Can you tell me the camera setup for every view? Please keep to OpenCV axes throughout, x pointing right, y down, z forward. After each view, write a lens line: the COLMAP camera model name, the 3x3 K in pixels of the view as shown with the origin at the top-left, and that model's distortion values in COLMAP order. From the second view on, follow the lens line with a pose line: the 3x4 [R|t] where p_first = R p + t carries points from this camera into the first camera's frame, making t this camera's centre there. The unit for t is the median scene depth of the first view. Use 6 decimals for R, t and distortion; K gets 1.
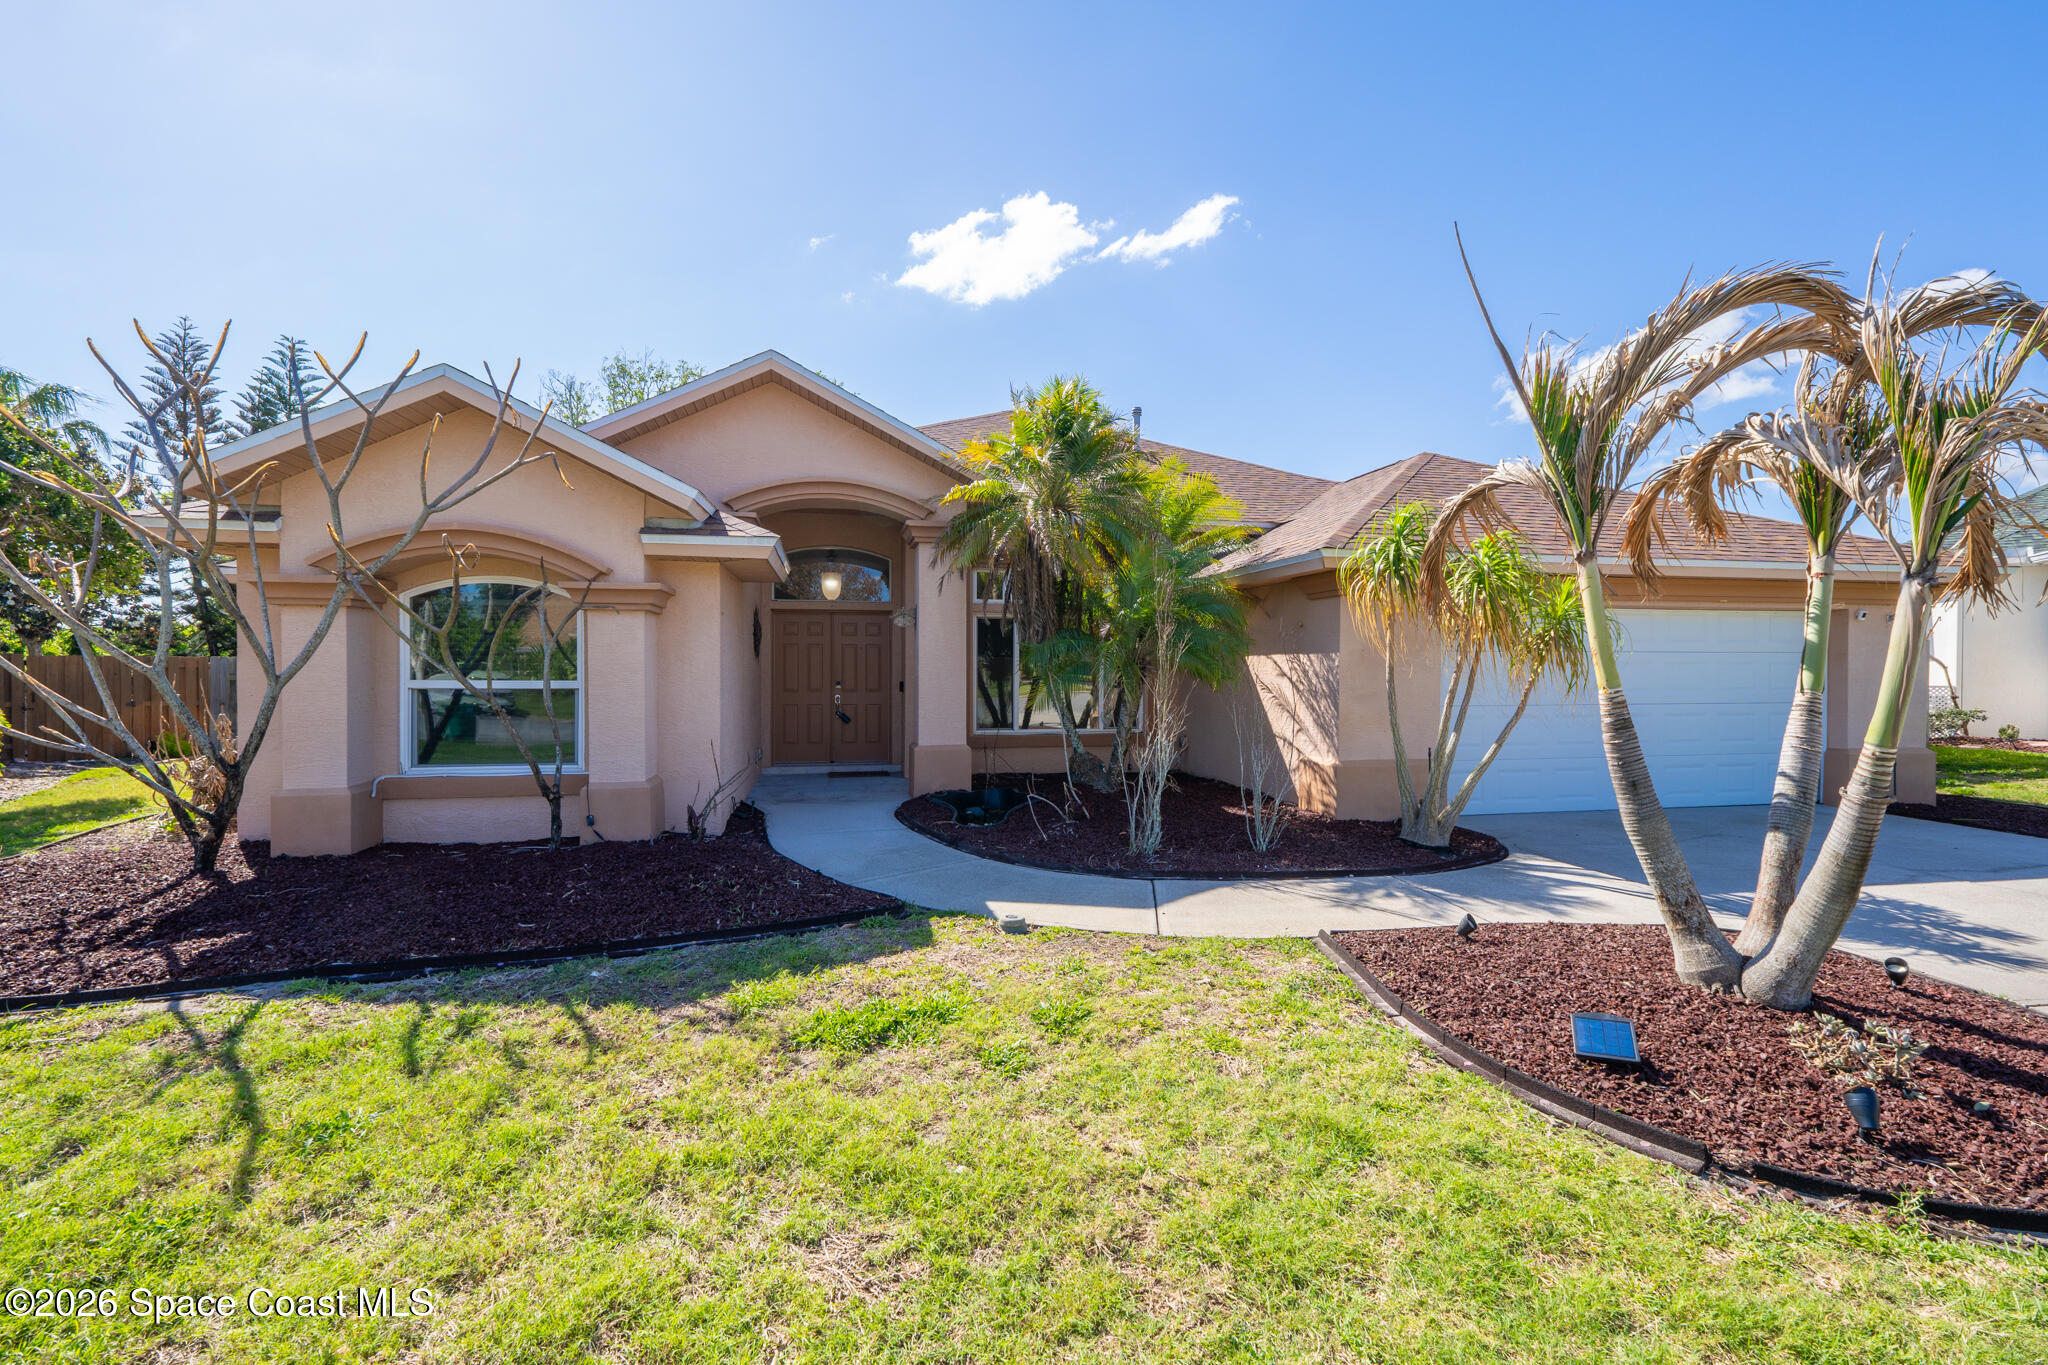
lens RADIAL K [[864.9, 0, 997.6], [0, 864.9, 691.9], [0, 0, 1]] dist [0.001836, -0.000021]
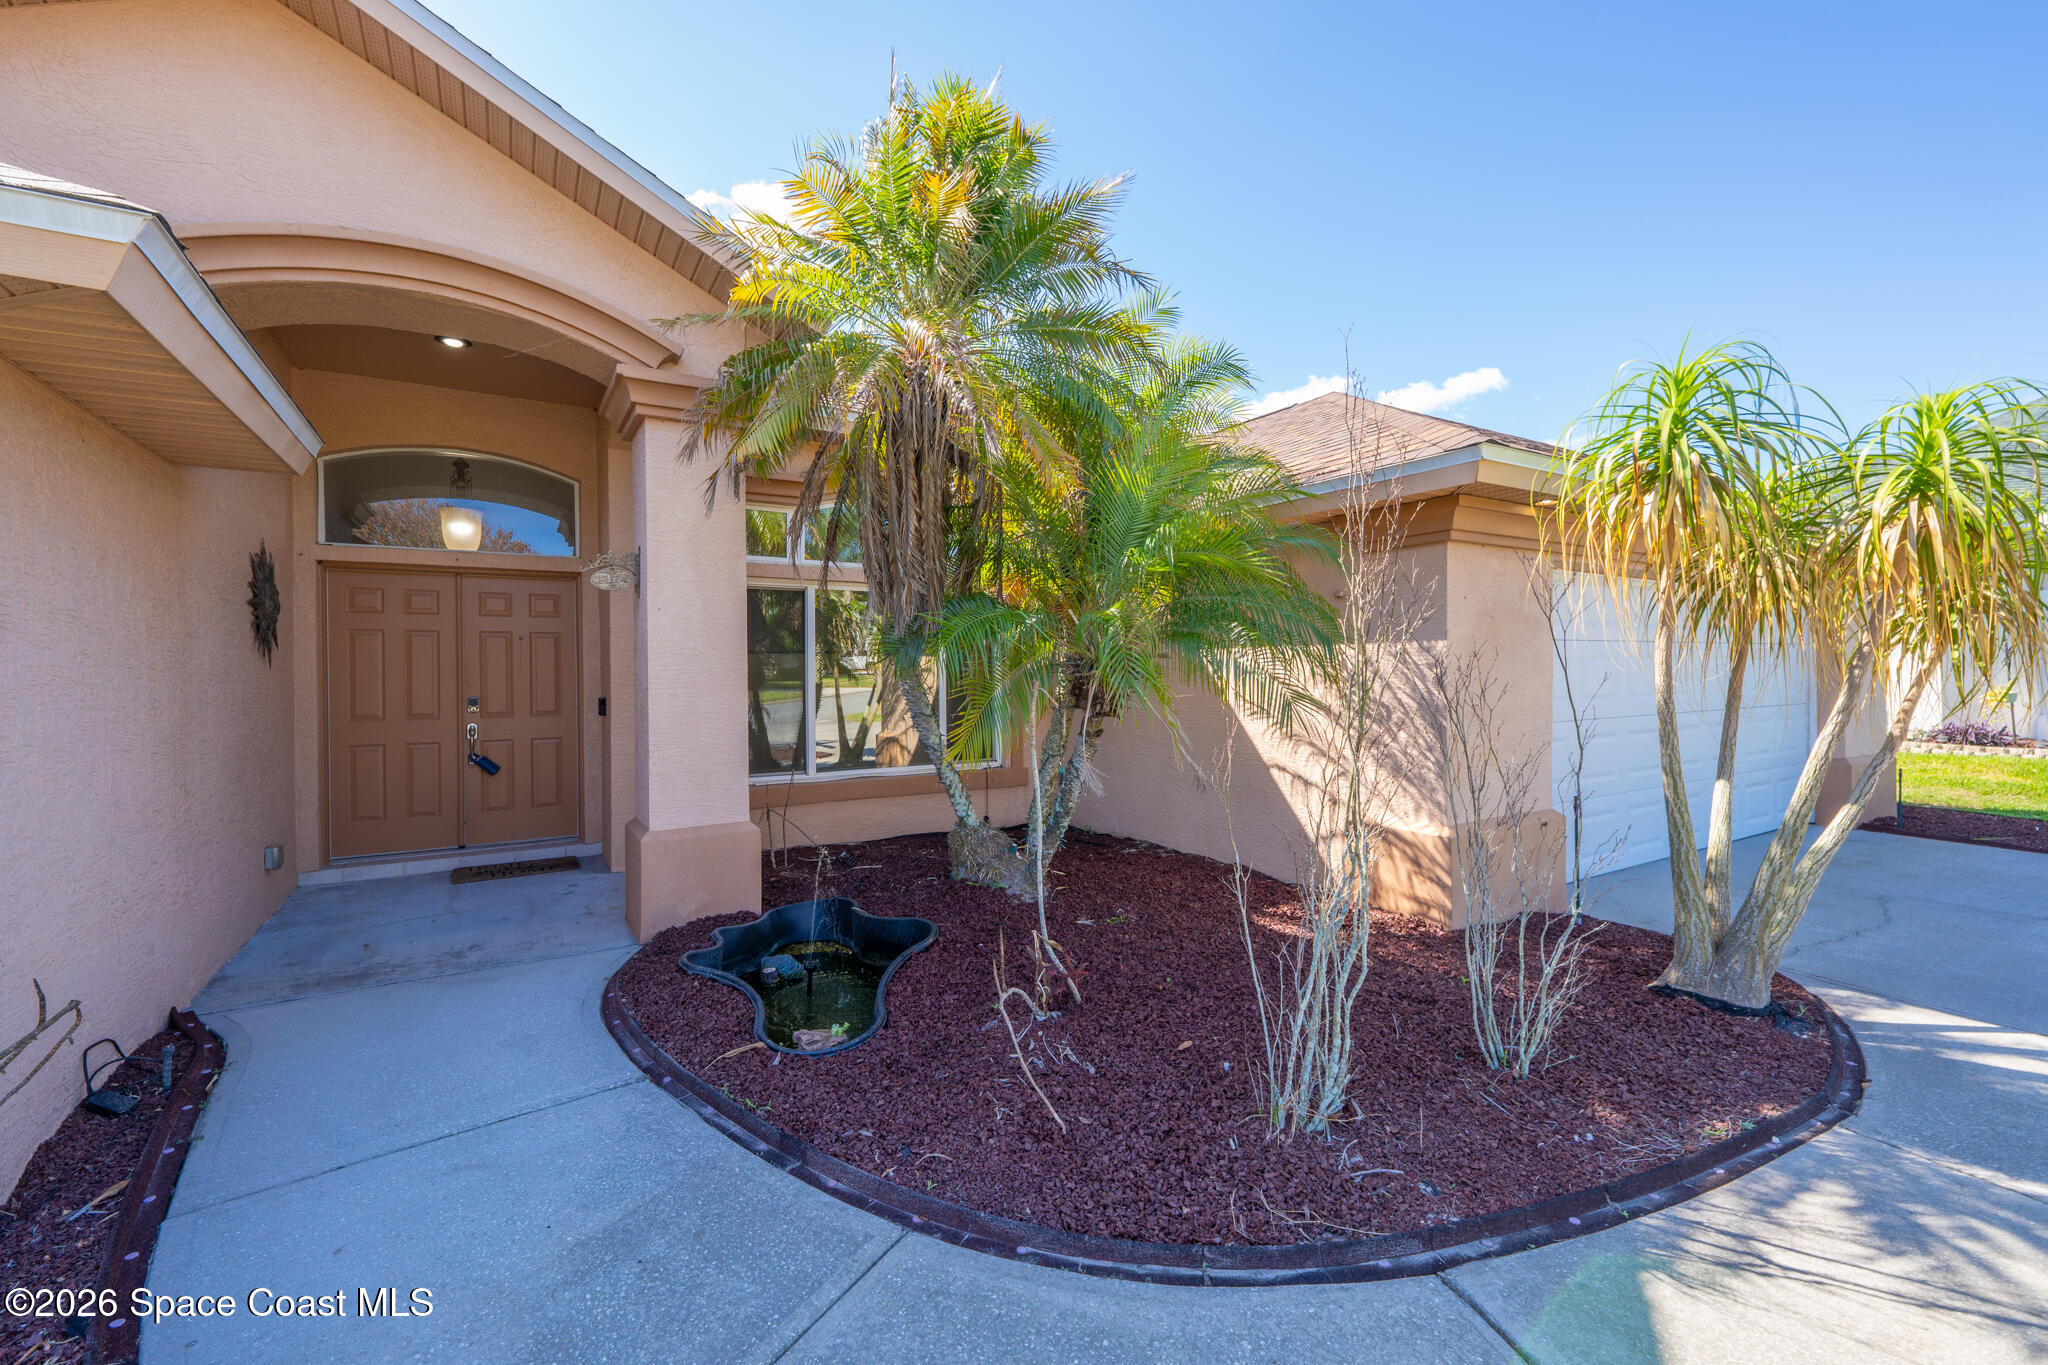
lens RADIAL K [[853.9, 0, 1010.2], [0, 853.9, 681.2], [0, 0, 1]] dist [0.001805, -0.000235]
pose [[0.937451, -0.012034, 0.347909, -0.054892], [0.017545, 0.999766, -0.012693, -0.010841], [-0.347675, 0.018003, 0.937442, 0.383922]]
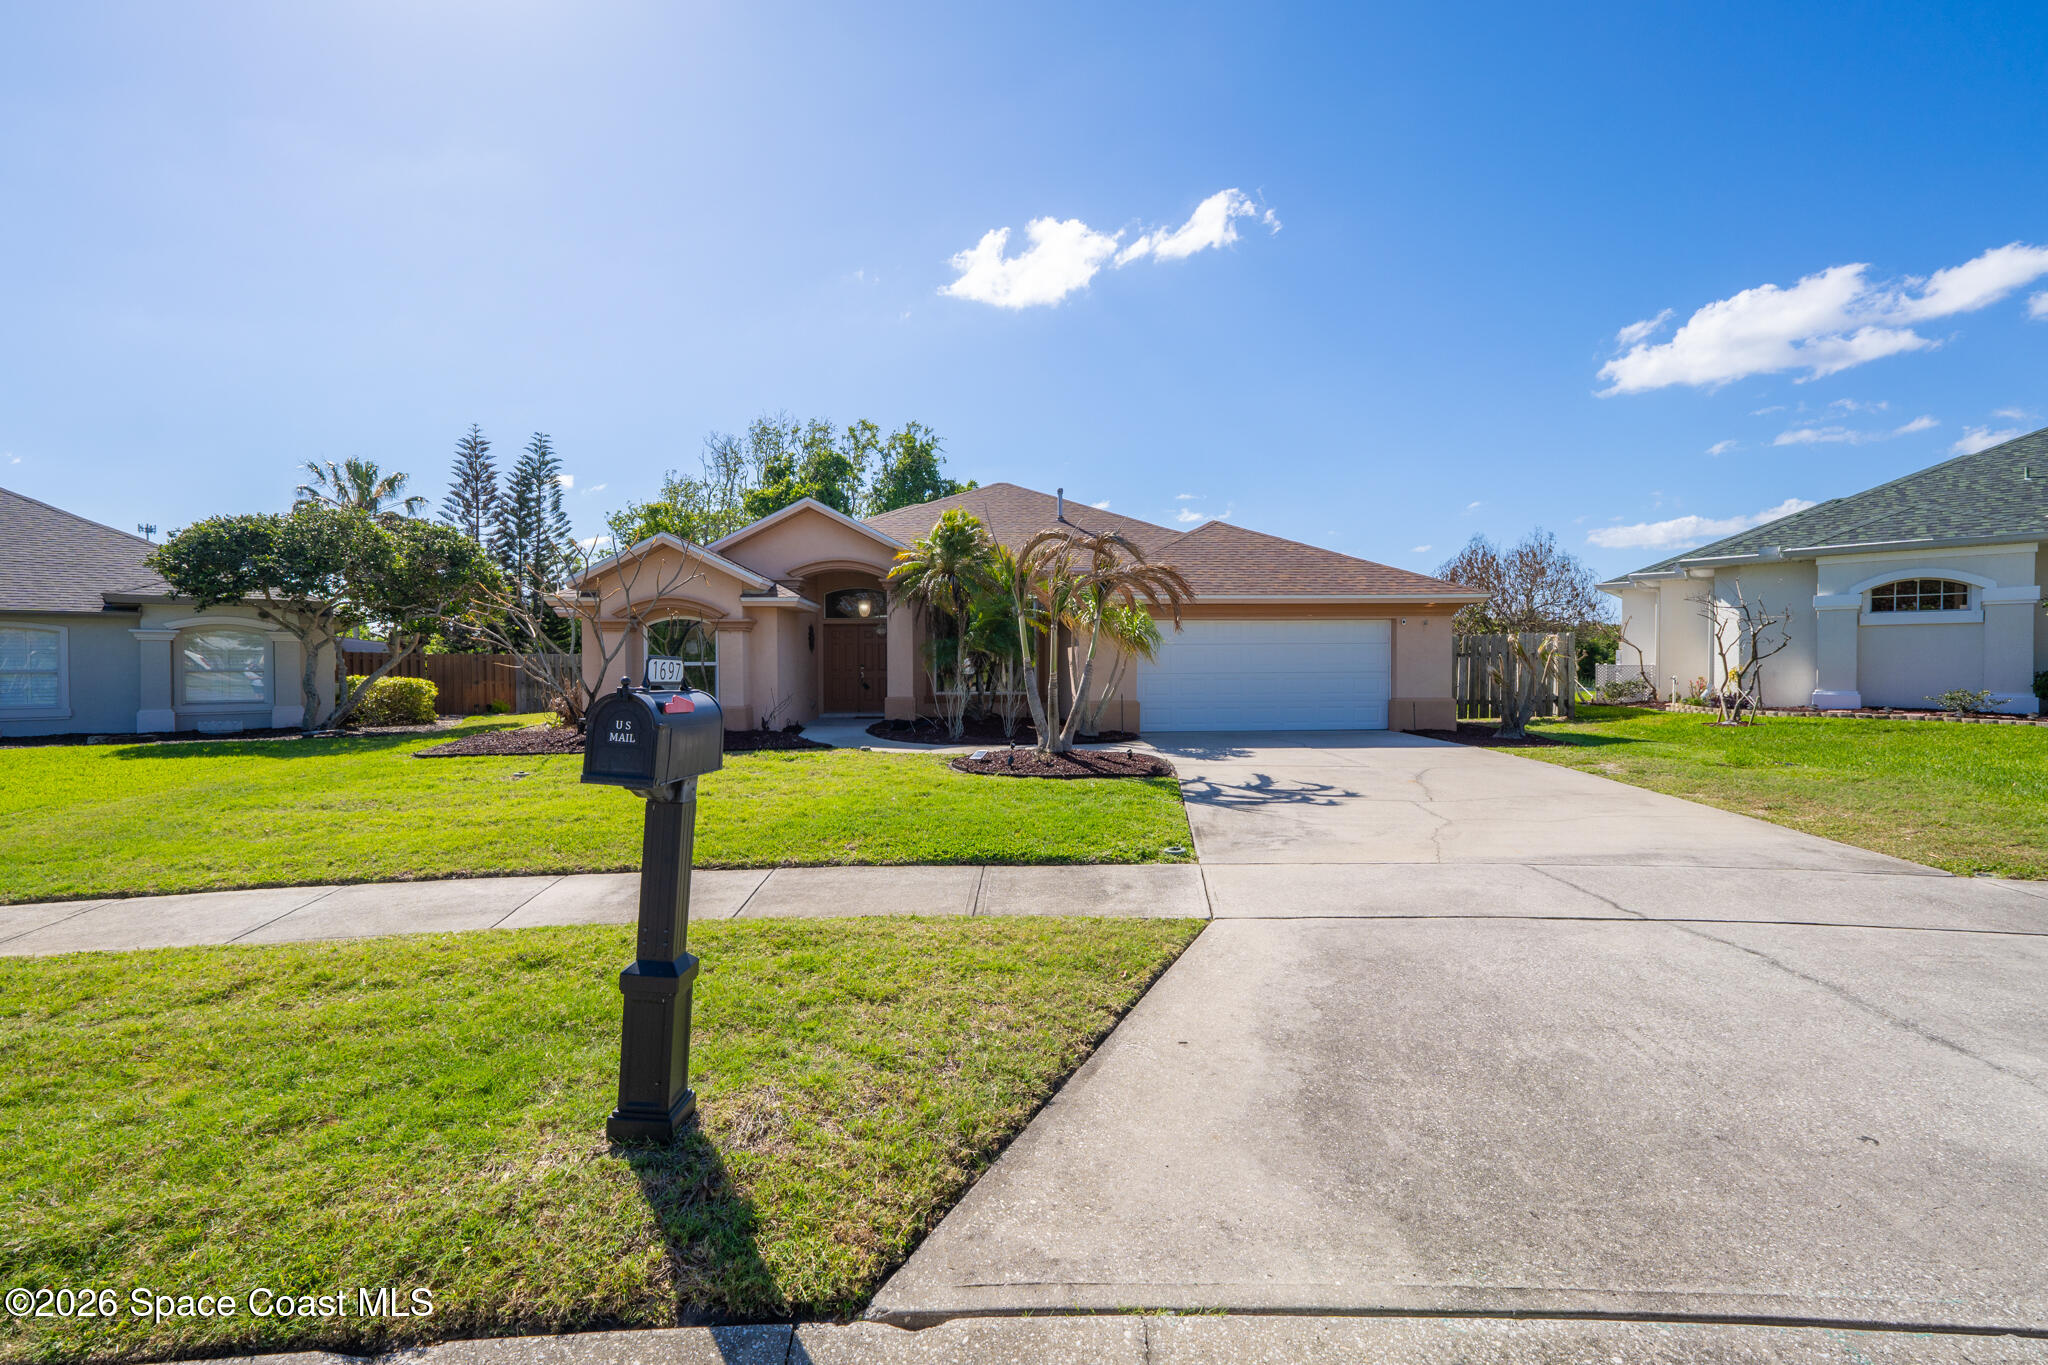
lens RADIAL K [[853.9, 0, 1010.2], [0, 853.9, 681.2], [0, 0, 1]] dist [0.001805, -0.000235]
pose [[0.989584, -0.005278, -0.143859, 0.359490], [0.004661, 0.999978, -0.004625, 0.031495], [0.143880, 0.003906, 0.989587, -0.660646]]
